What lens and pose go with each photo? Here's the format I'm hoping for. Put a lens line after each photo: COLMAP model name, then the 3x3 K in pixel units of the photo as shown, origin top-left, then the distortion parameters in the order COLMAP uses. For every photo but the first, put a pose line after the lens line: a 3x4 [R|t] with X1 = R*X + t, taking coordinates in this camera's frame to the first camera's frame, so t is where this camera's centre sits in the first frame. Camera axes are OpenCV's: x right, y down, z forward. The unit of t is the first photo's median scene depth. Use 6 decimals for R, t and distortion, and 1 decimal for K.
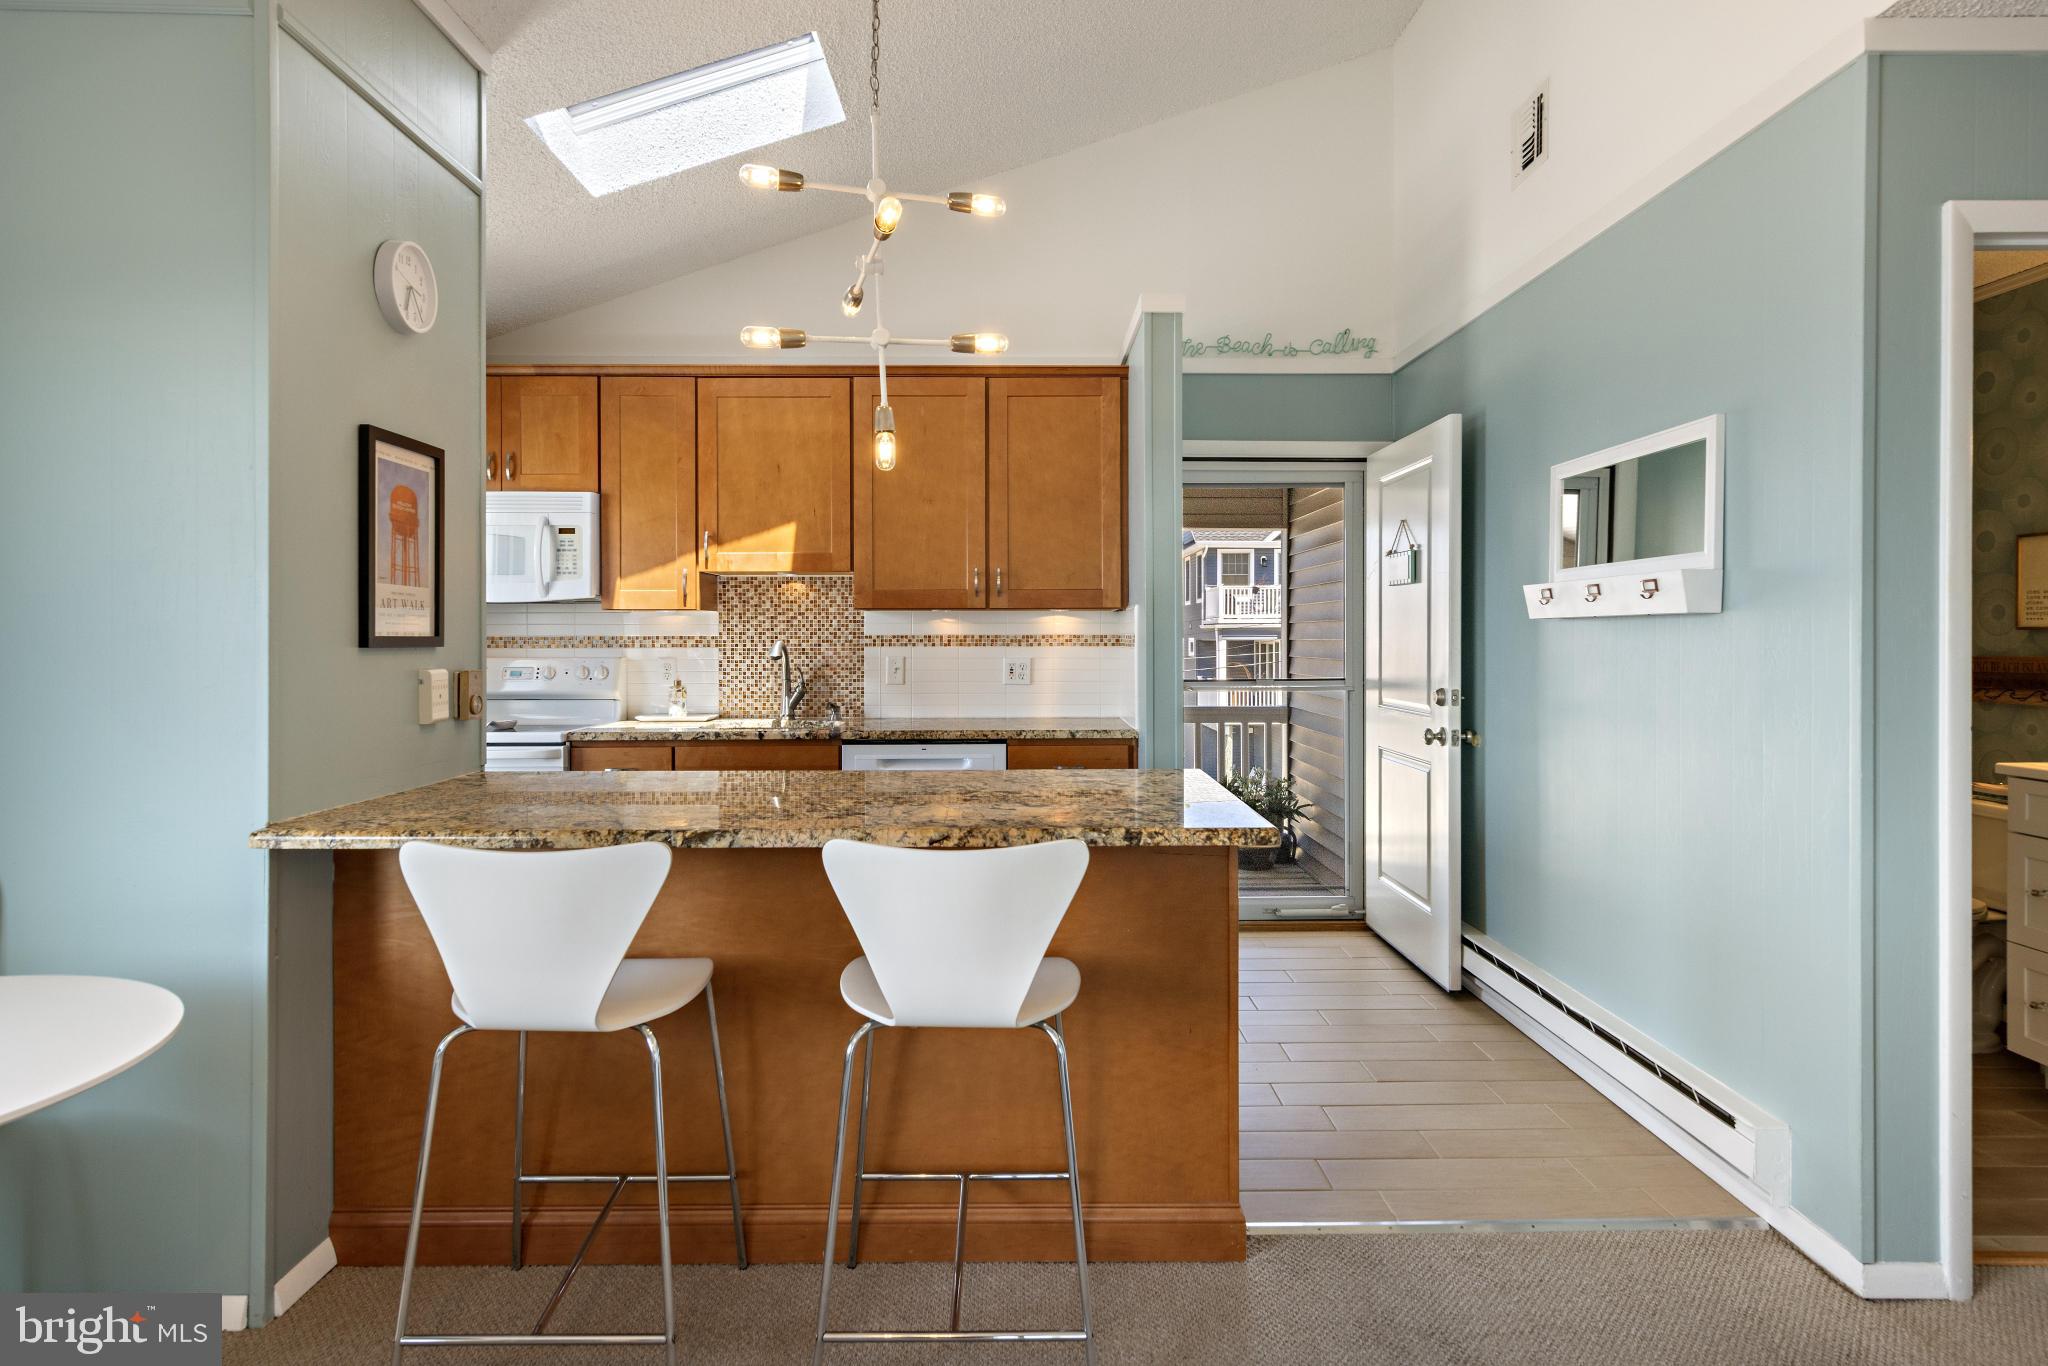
lens RADIAL K [[1121.1, 0, 1020.4], [0, 1121.1, 644.5], [0, 0, 1]] dist [0.002505, 0.000206]
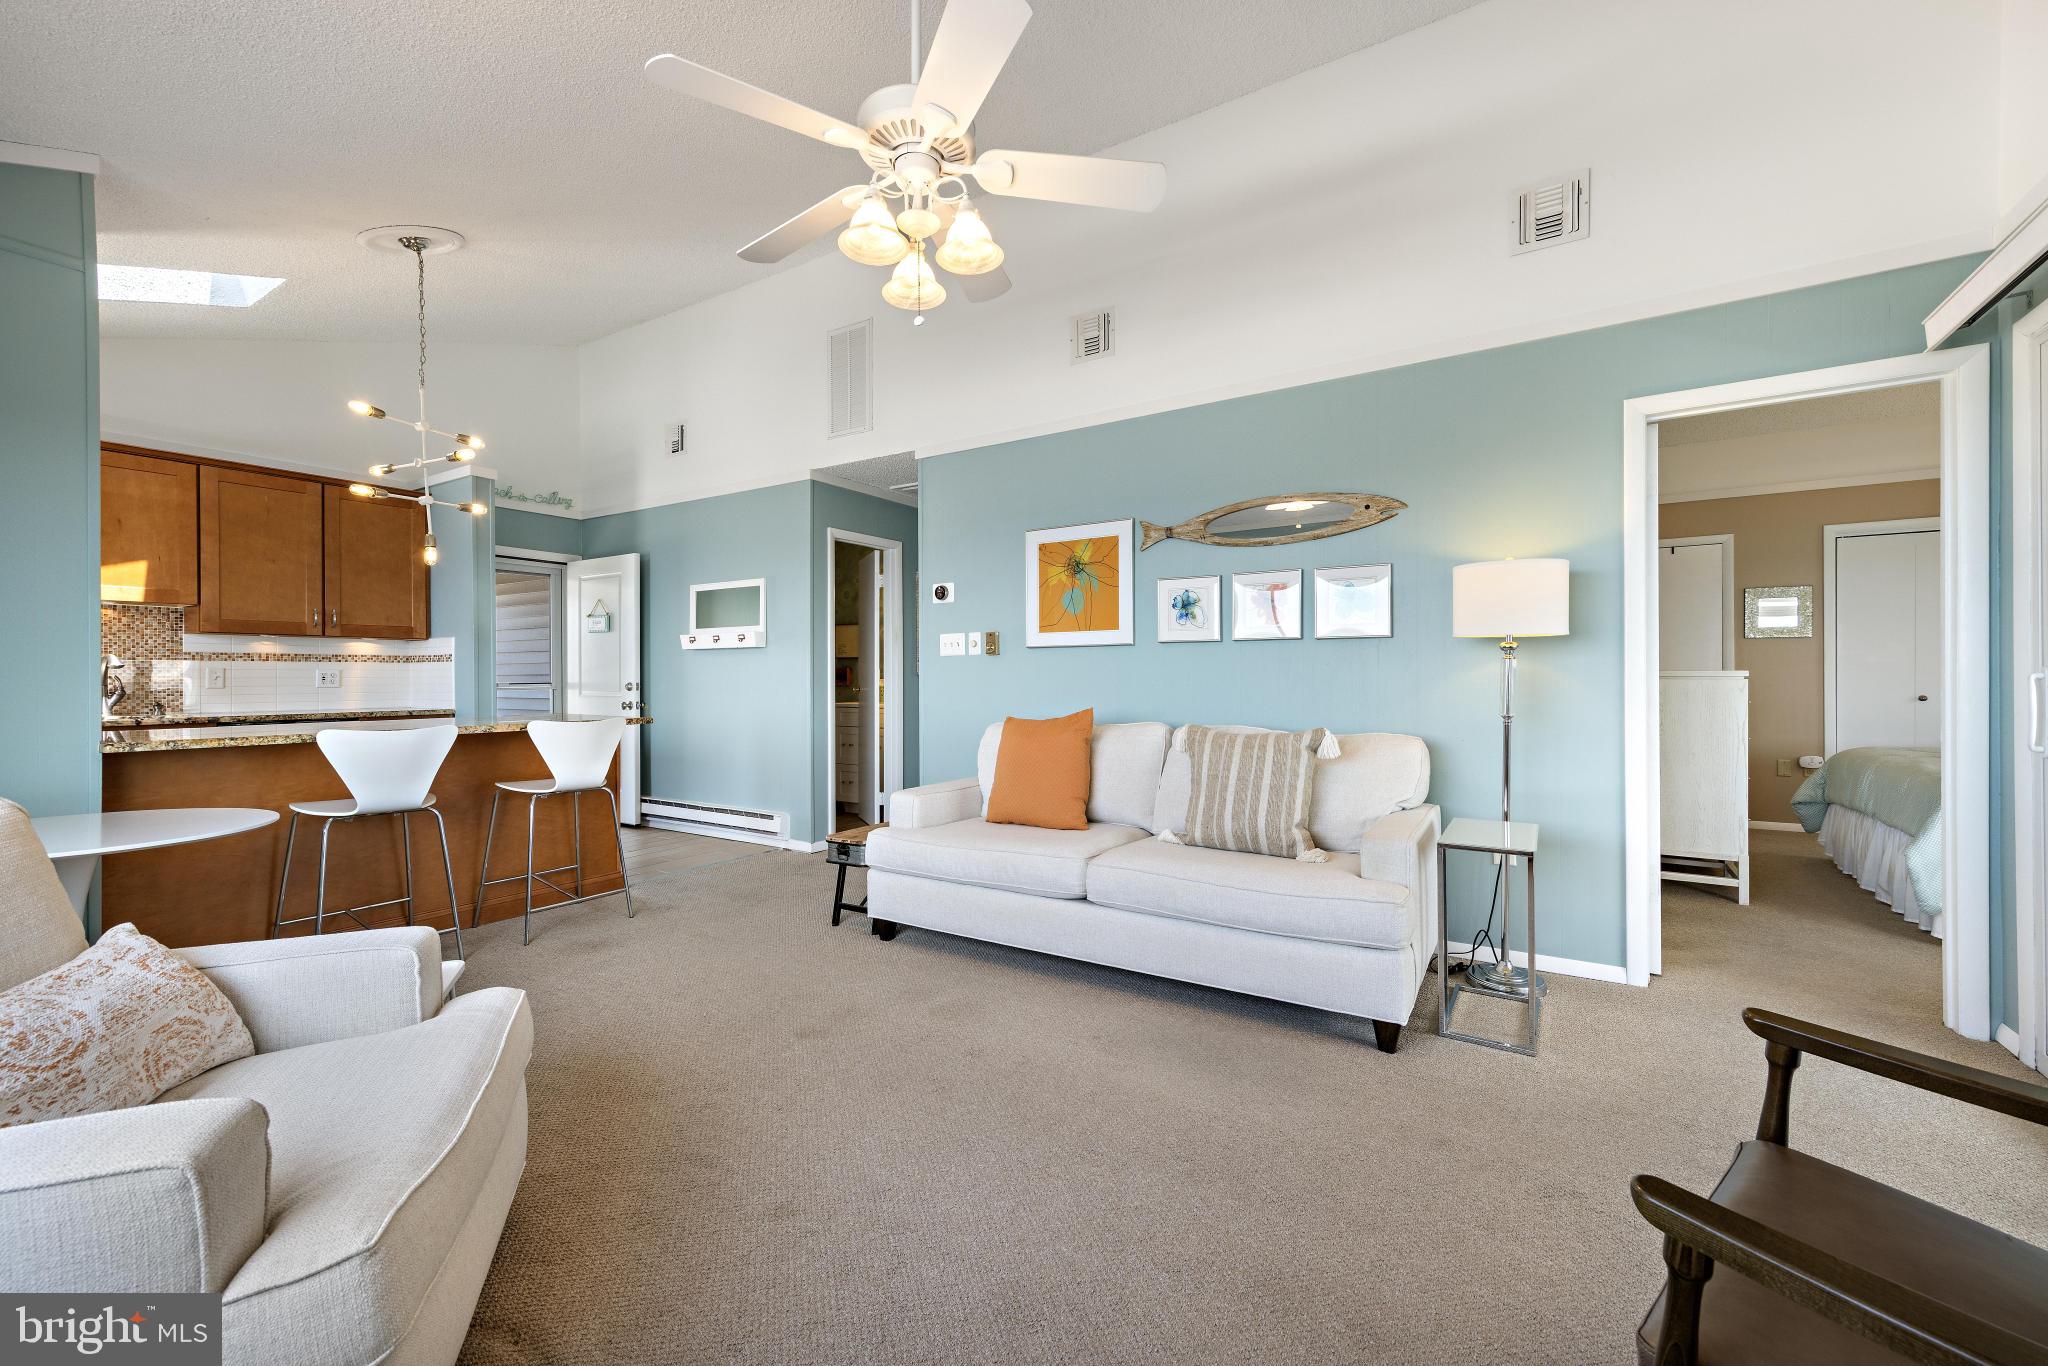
lens RADIAL K [[815.7, 0, 1024.0], [0, 815.7, 683.0], [0, 0, 1]] dist [0.000500, 0.000117]
pose [[0.553579, -0.006580, 0.832771, -0.427999], [0.006407, 0.999973, 0.003642, 0.034261], [-0.832772, 0.003320, 0.553606, -0.404790]]
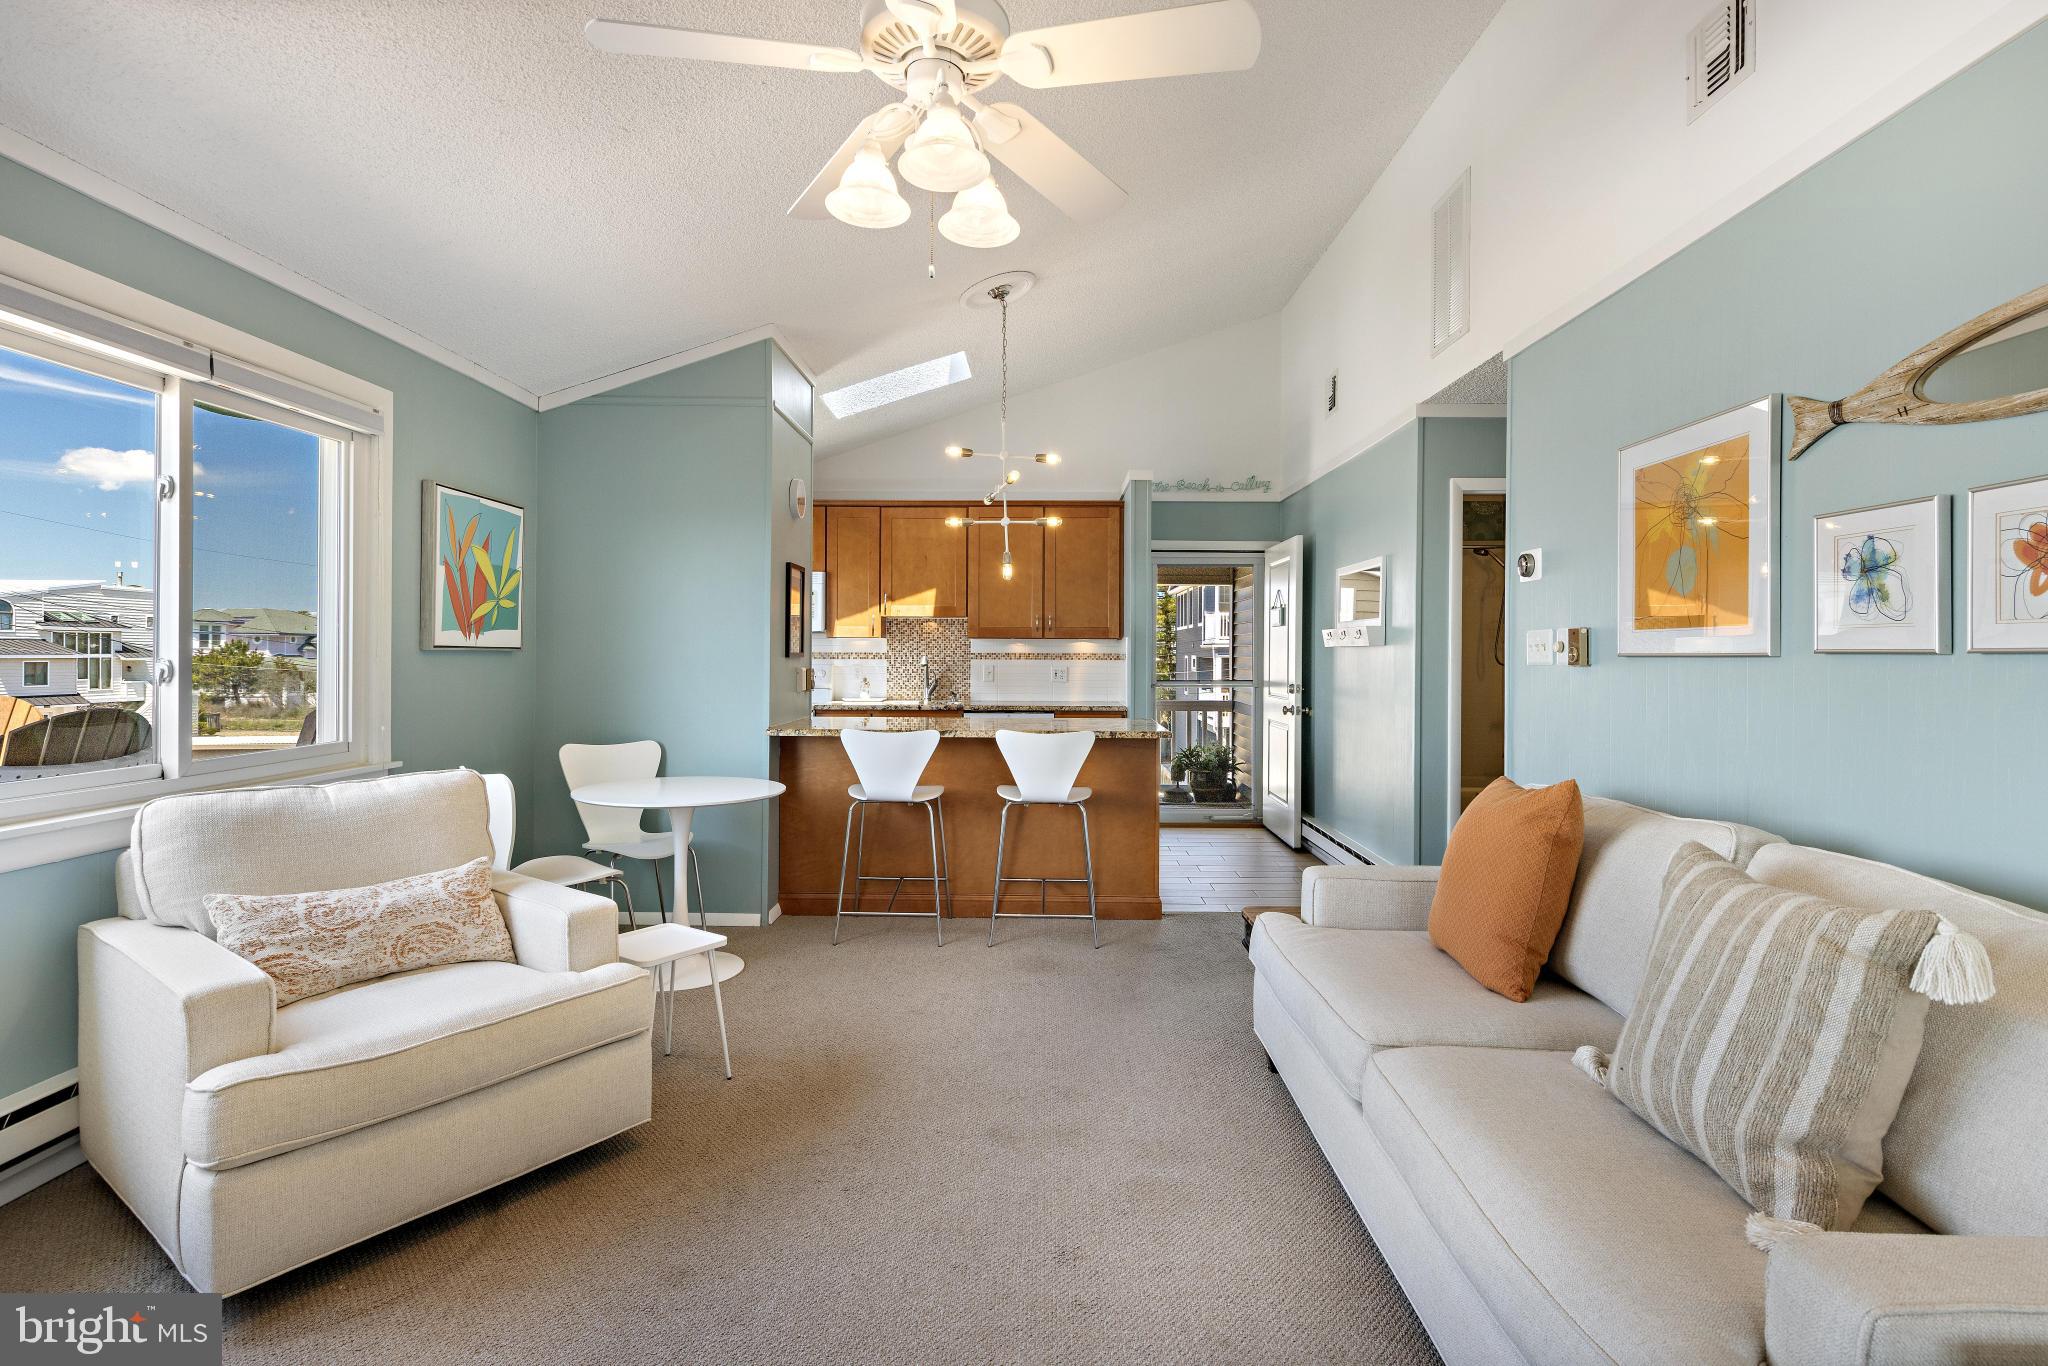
lens RADIAL K [[971.6, 0, 1022.0], [0, 971.6, 659.5], [0, 0, 1]] dist [0.000305, -0.000467]
pose [[0.999573, 0.006671, -0.028450, -0.019172], [-0.006691, 0.999977, -0.000594, 0.002605], [0.028445, 0.000784, 0.999595, -0.530479]]
